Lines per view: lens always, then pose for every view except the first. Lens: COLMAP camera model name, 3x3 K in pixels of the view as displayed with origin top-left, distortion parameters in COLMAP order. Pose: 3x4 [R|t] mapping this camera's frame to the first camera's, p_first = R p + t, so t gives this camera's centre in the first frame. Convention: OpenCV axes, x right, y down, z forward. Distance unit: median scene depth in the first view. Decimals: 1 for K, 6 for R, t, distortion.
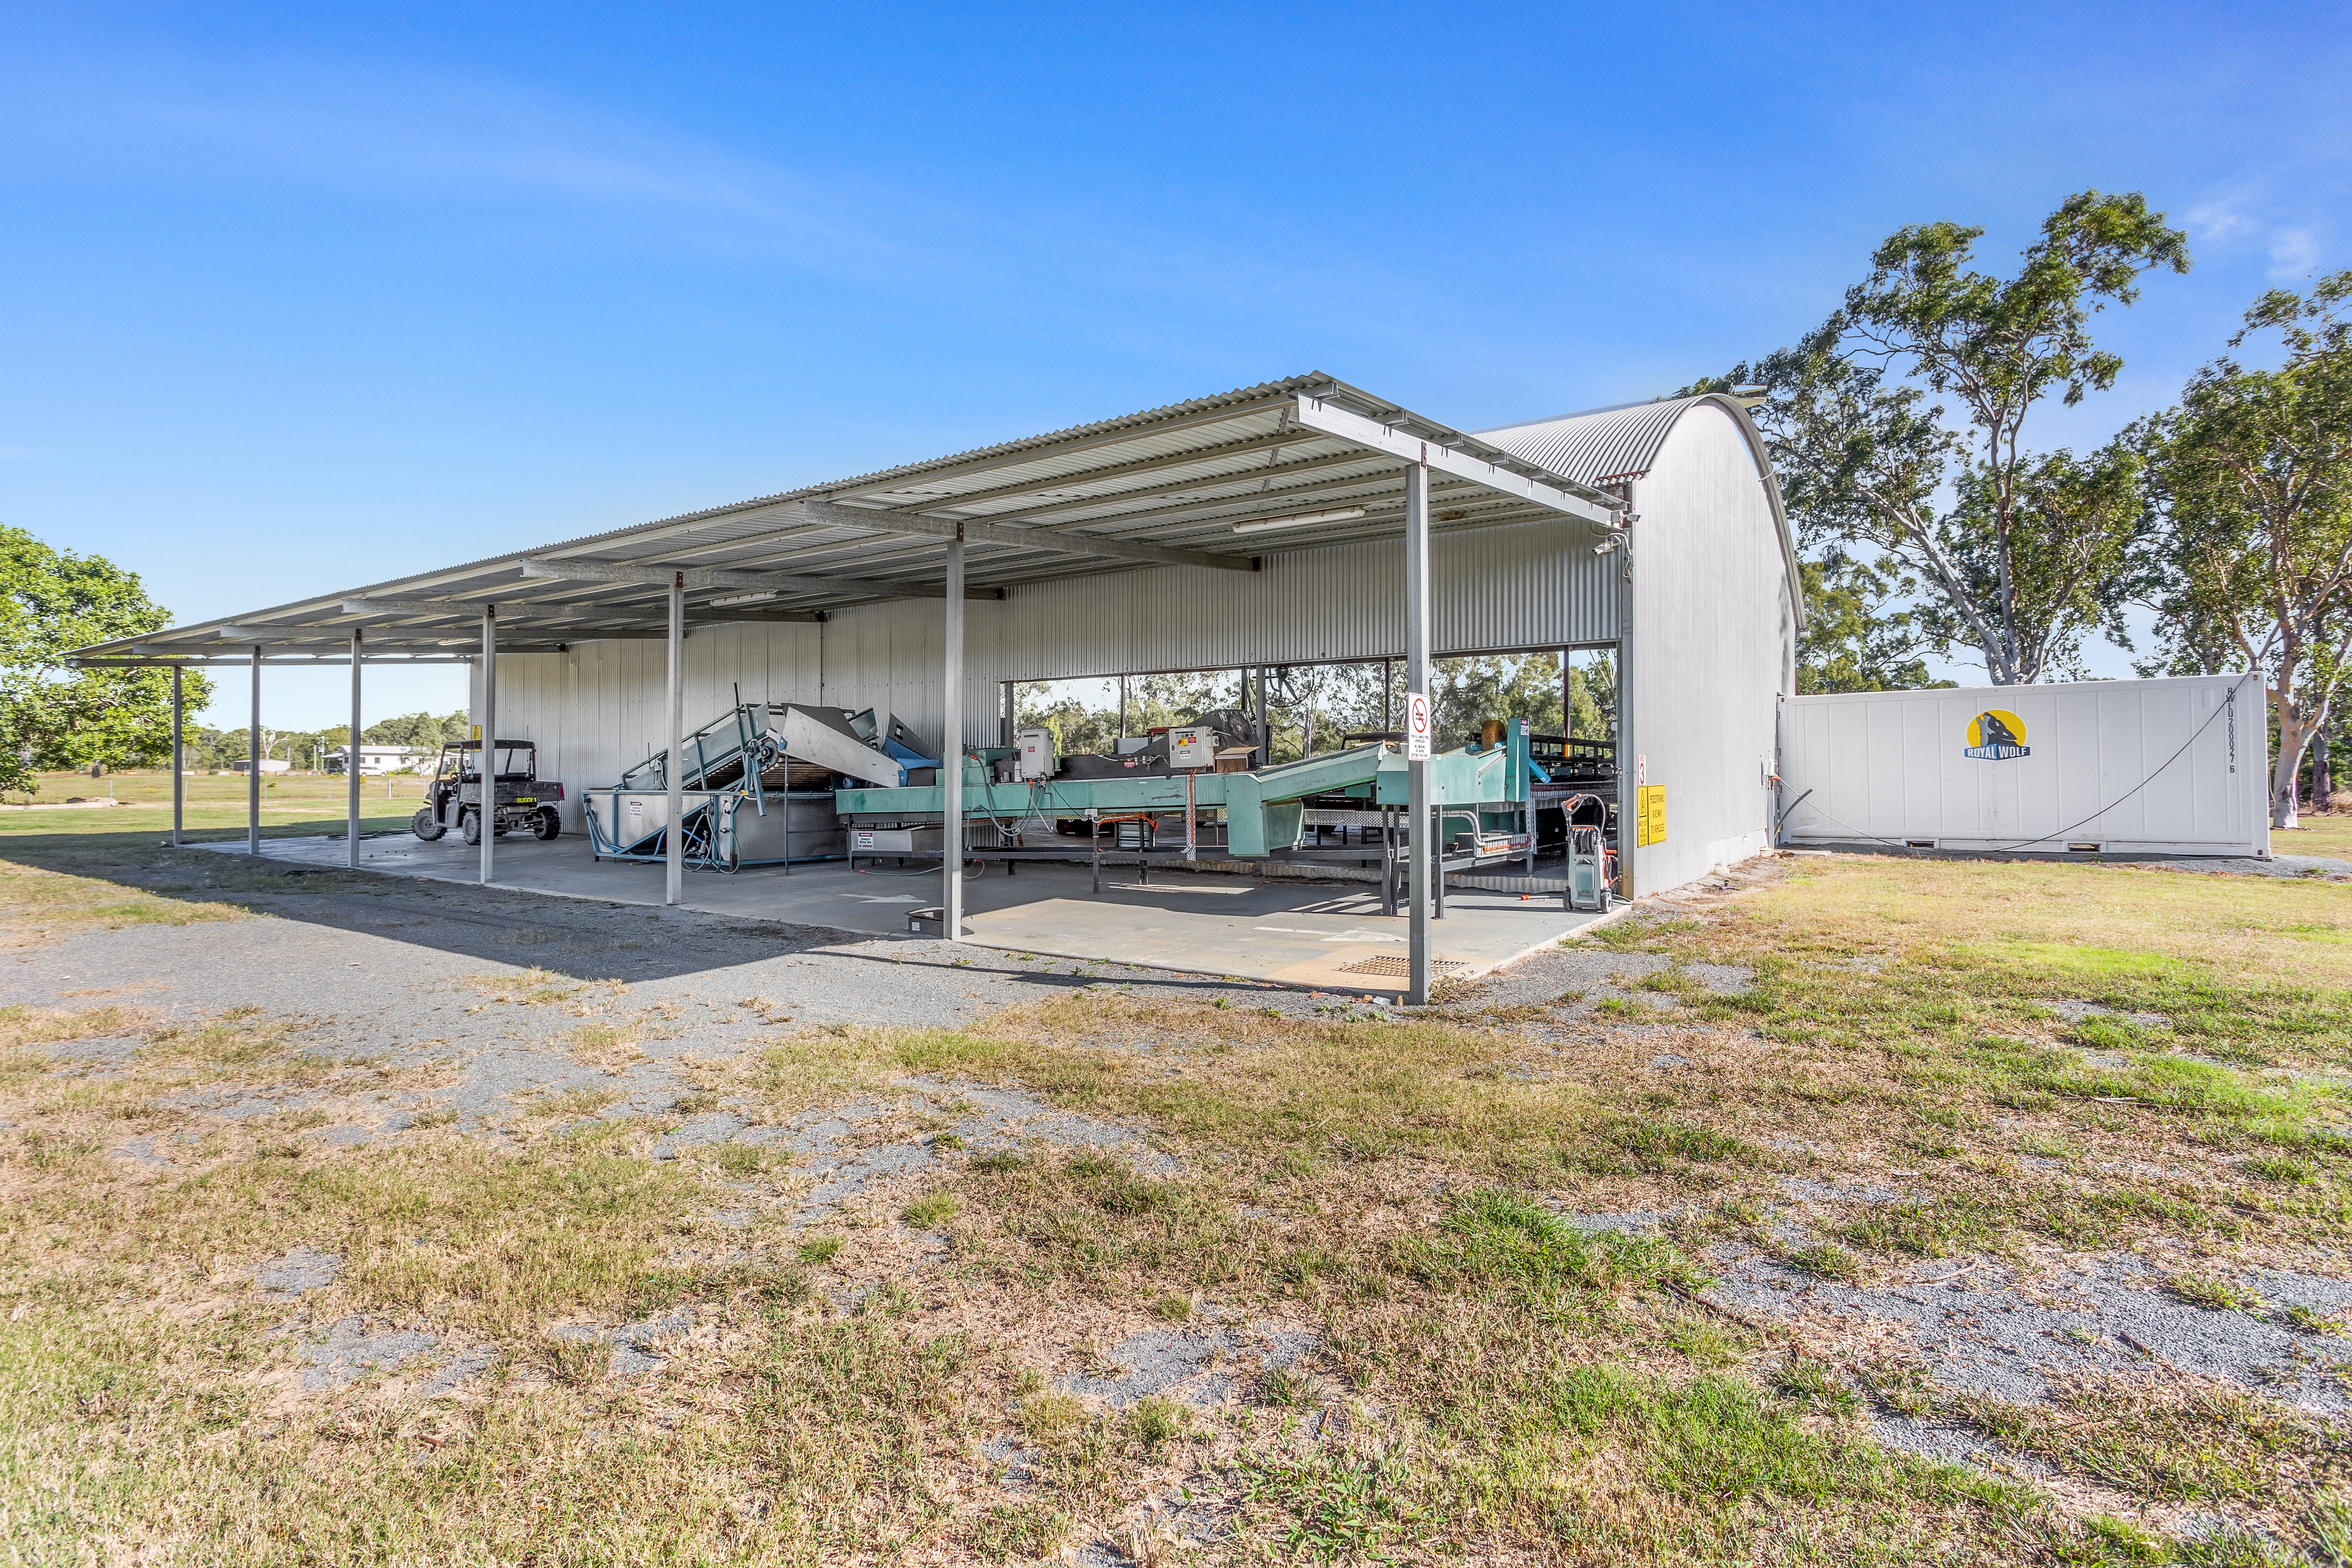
lens RADIAL K [[1193.8, 0, 1176.0], [0, 1193.8, 784.0], [0, 0, 1]] dist [-0.000095, -0.000005]
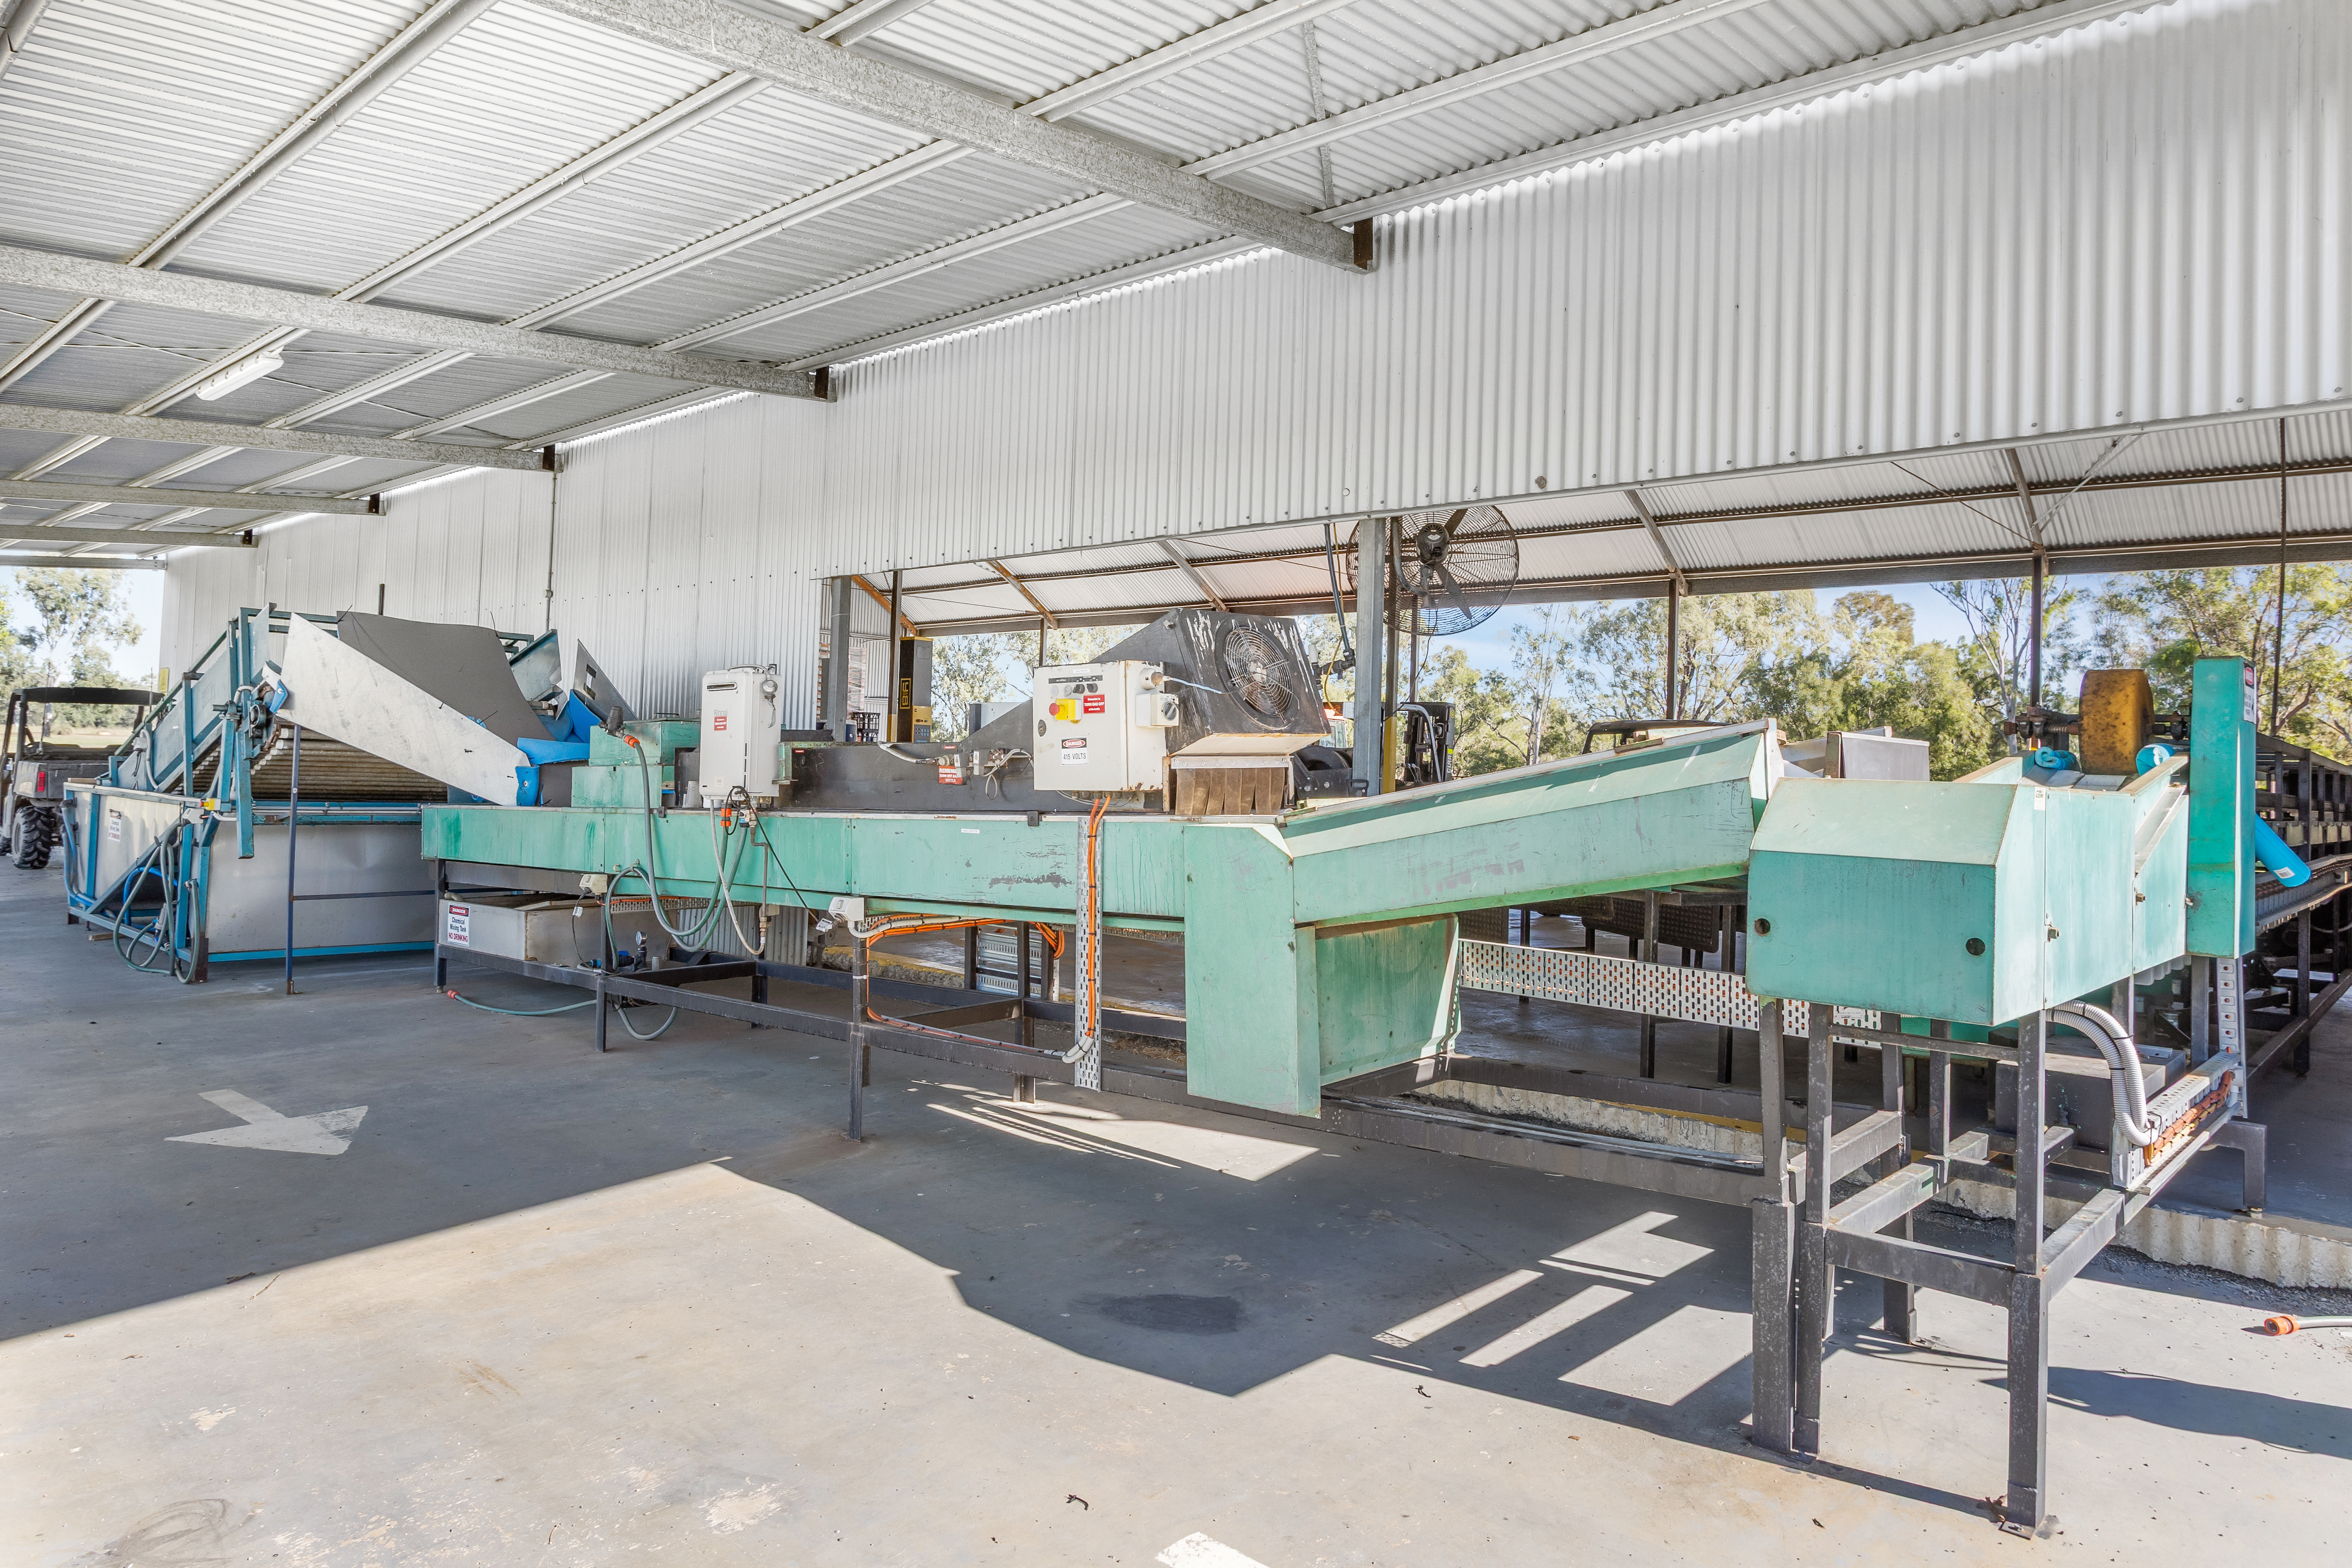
lens RADIAL K [[1508.3, 0, 1176.0], [0, 1508.3, 784.0], [0, 0, 1]] dist [0.001350, 0.000203]
pose [[0.991537, 0.035874, -0.124767, 0.073824], [-0.036053, 0.999350, 0.000824, -0.015369], [0.124716, 0.003681, 0.992186, 0.544419]]
